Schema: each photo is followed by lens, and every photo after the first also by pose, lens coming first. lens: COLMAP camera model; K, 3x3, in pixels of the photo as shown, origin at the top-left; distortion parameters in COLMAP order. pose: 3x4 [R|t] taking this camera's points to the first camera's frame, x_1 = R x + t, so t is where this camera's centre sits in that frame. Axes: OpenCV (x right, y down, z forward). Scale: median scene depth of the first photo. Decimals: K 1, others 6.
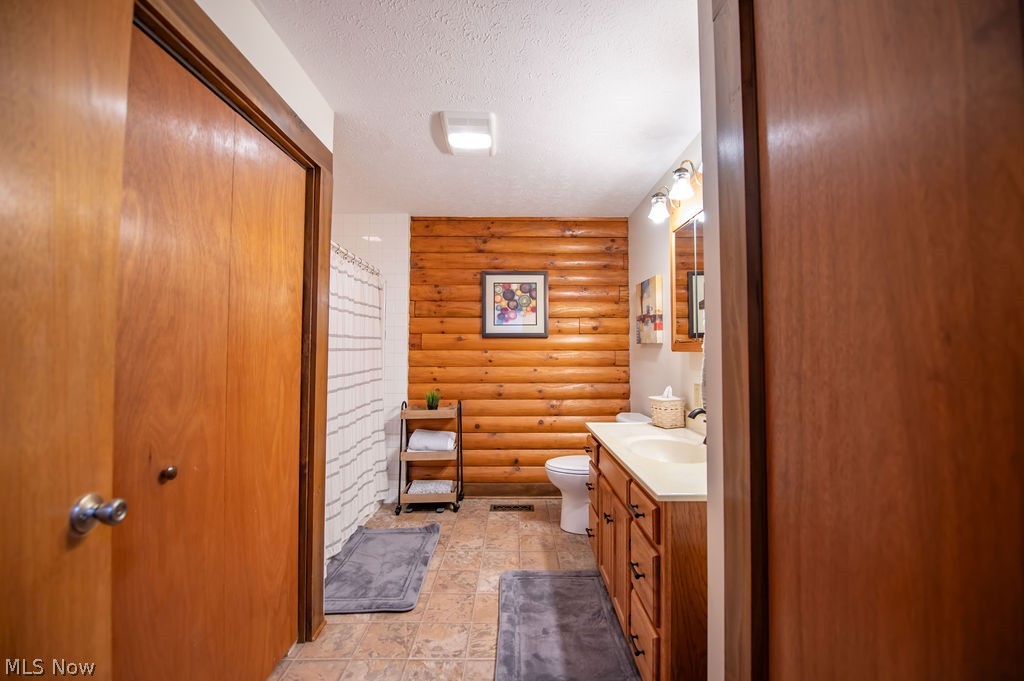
lens RADIAL K [[413.5, 0, 500.2], [0, 413.5, 336.6], [0, 0, 1]] dist [-0.015326, -0.002624]
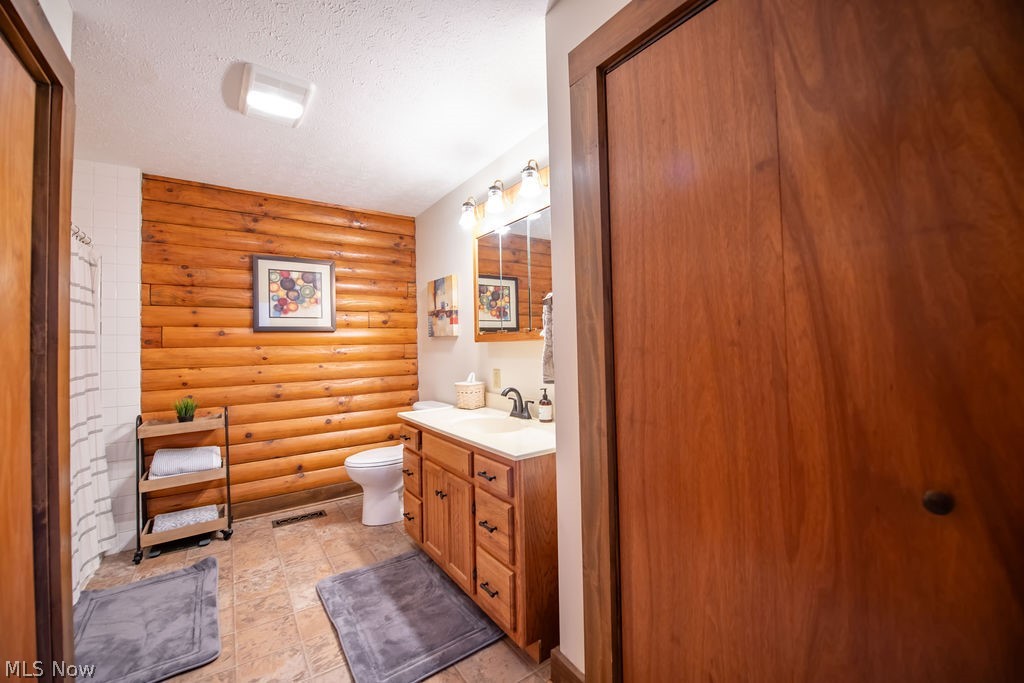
lens RADIAL K [[413.5, 0, 500.2], [0, 413.5, 337.6], [0, 0, 1]] dist [-0.015326, -0.002624]
pose [[0.826160, -0.008224, 0.563375, -0.132065], [0.001966, 0.999929, 0.011715, 0.007336], [-0.563432, -0.008571, 0.826118, 0.005952]]
